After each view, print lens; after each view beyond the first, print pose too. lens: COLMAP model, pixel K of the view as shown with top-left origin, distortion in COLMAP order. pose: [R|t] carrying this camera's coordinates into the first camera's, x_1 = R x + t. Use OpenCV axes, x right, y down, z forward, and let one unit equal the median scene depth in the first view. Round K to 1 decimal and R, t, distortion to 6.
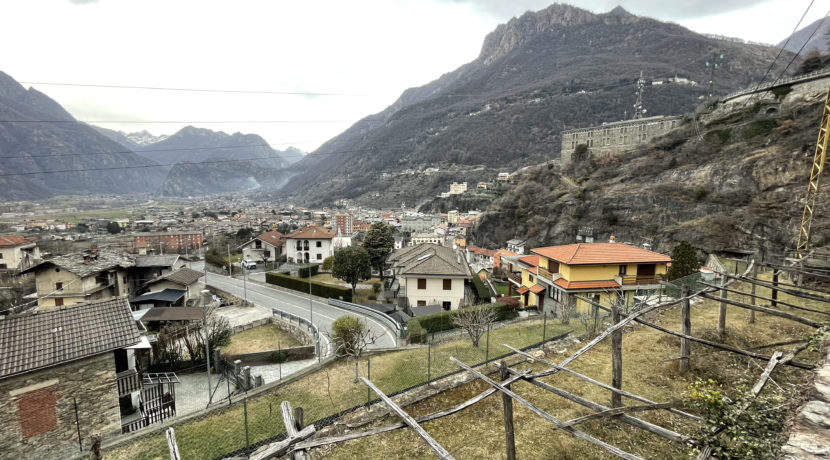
lens RADIAL K [[335.0, 0, 417.1], [0, 335.0, 229.2], [0, 0, 1]] dist [-0.002257, -0.000996]
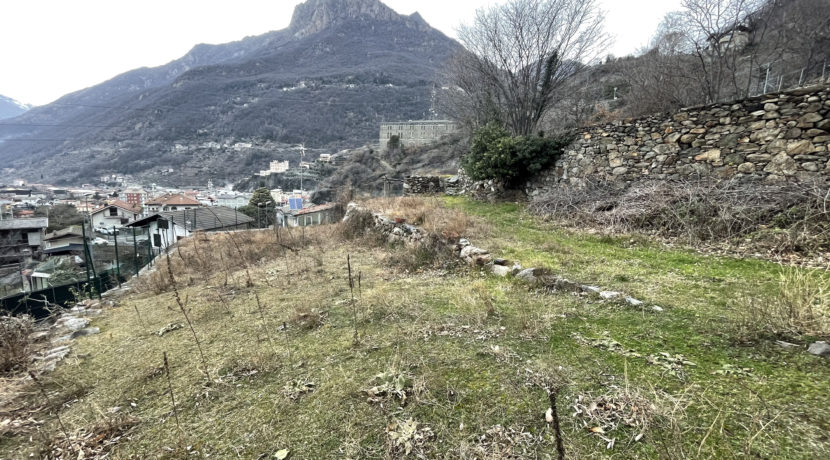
lens RADIAL K [[335.0, 0, 415.5], [0, 335.0, 229.0], [0, 0, 1]] dist [-0.002257, -0.000996]
pose [[0.863254, -0.046503, 0.502623, -0.064180], [0.019239, 0.998055, 0.059298, 0.017410], [-0.504403, -0.041519, 0.862469, -0.099009]]
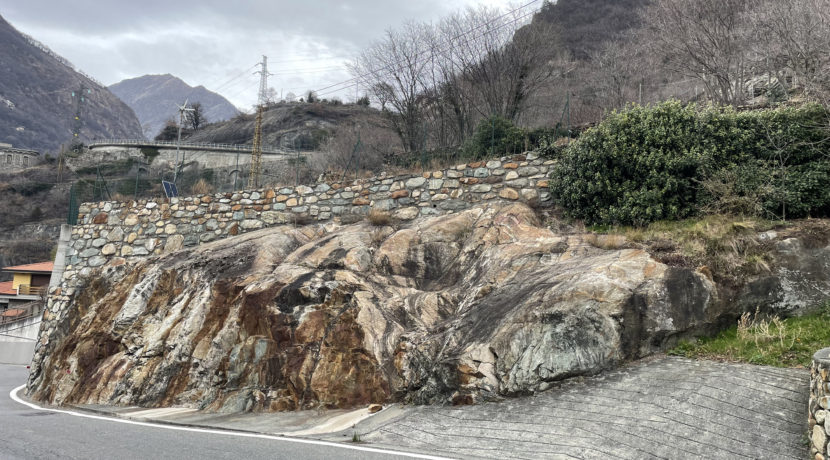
lens RADIAL K [[623.2, 0, 422.6], [0, 623.2, 222.7], [0, 0, 1]] dist [0.065733, -0.064228]
pose [[0.280088, 0.130653, 0.951042, -0.138328], [0.067057, 0.985612, -0.155151, 0.041541], [-0.957629, 0.107230, 0.267297, -0.068984]]
